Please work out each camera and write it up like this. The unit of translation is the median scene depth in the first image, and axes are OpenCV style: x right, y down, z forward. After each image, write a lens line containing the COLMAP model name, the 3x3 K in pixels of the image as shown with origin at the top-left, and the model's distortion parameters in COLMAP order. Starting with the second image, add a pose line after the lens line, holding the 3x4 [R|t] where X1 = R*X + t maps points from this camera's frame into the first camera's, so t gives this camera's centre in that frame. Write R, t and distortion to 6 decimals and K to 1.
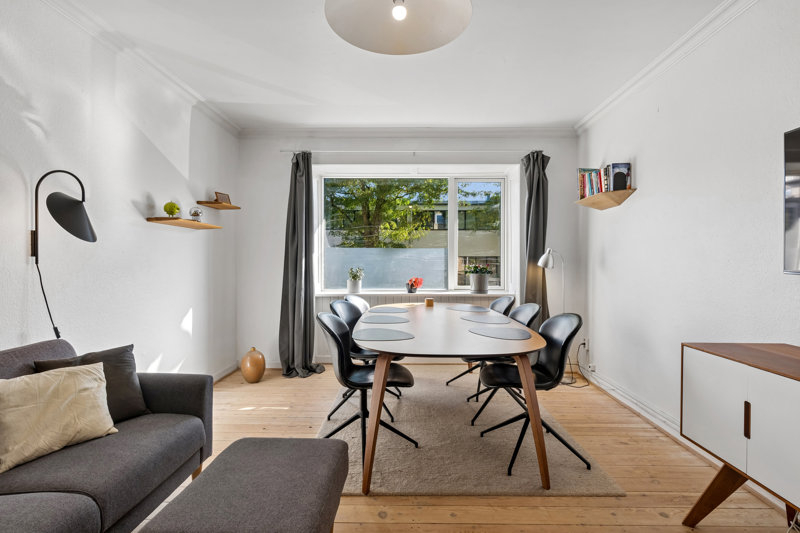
lens RADIAL K [[393.1, 0, 408.4], [0, 393.1, 262.5], [0, 0, 1]] dist [-0.009741, 0.000791]
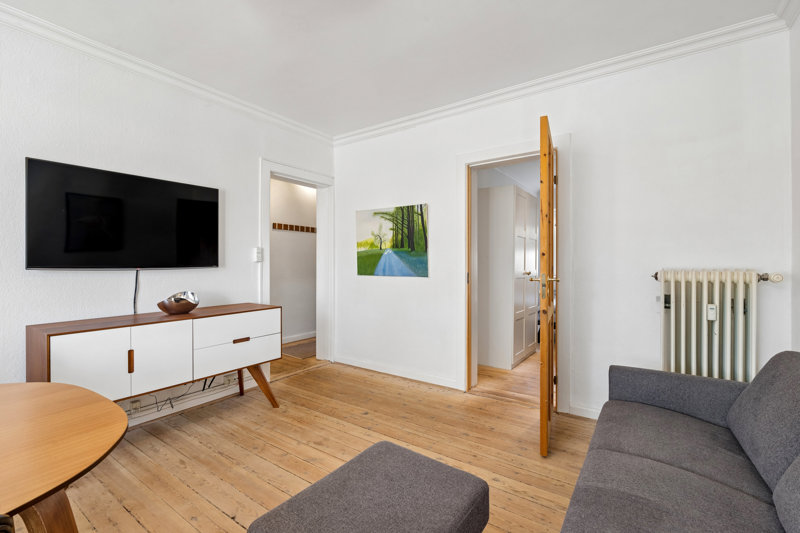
lens RADIAL K [[353.3, 0, 402.2], [0, 353.3, 266.8], [0, 0, 1]] dist [0.001045, -0.001280]
pose [[-0.822679, -0.008416, 0.568444, -0.430002], [-0.005588, 0.999962, 0.006718, 0.003569], [-0.568479, 0.002351, -0.822694, 0.795673]]
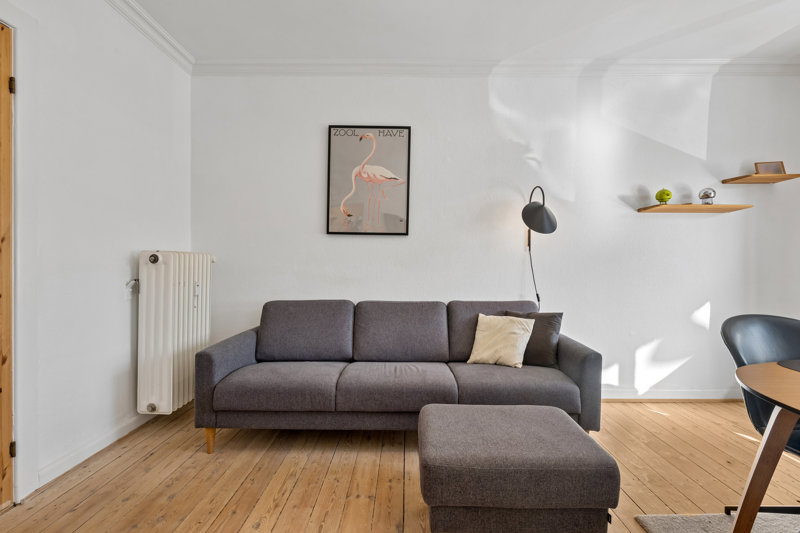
lens RADIAL K [[353.3, 0, 398.3], [0, 353.3, 265.0], [0, 0, 1]] dist [0.001045, -0.001280]
pose [[-0.012887, -0.000339, -0.999917, 0.303364], [-0.006413, 0.999979, -0.000257, 0.042586], [0.999896, 0.006410, -0.012889, 0.343516]]
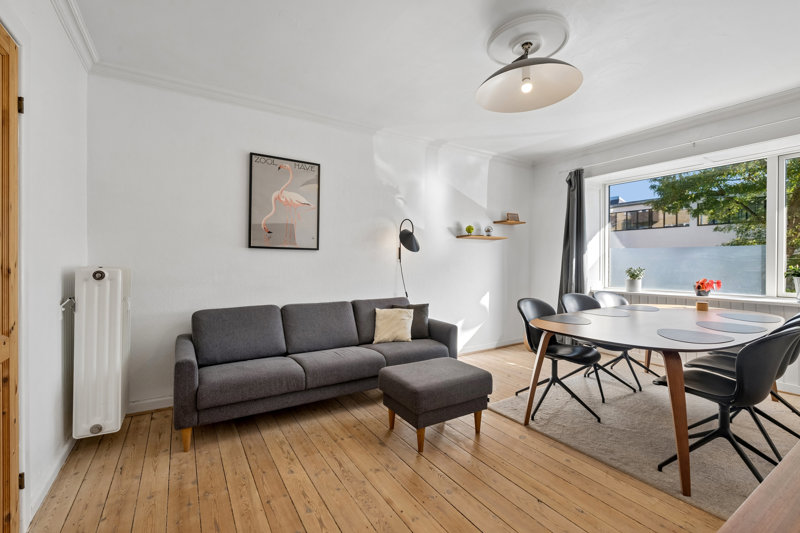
lens RADIAL K [[353.3, 0, 387.7], [0, 353.3, 256.7], [0, 0, 1]] dist [0.001045, -0.001280]
pose [[0.510807, -0.013688, -0.859587, 0.502362], [-0.002392, 0.999847, -0.017343, 0.004198], [0.859692, 0.010915, 0.510696, -0.057442]]
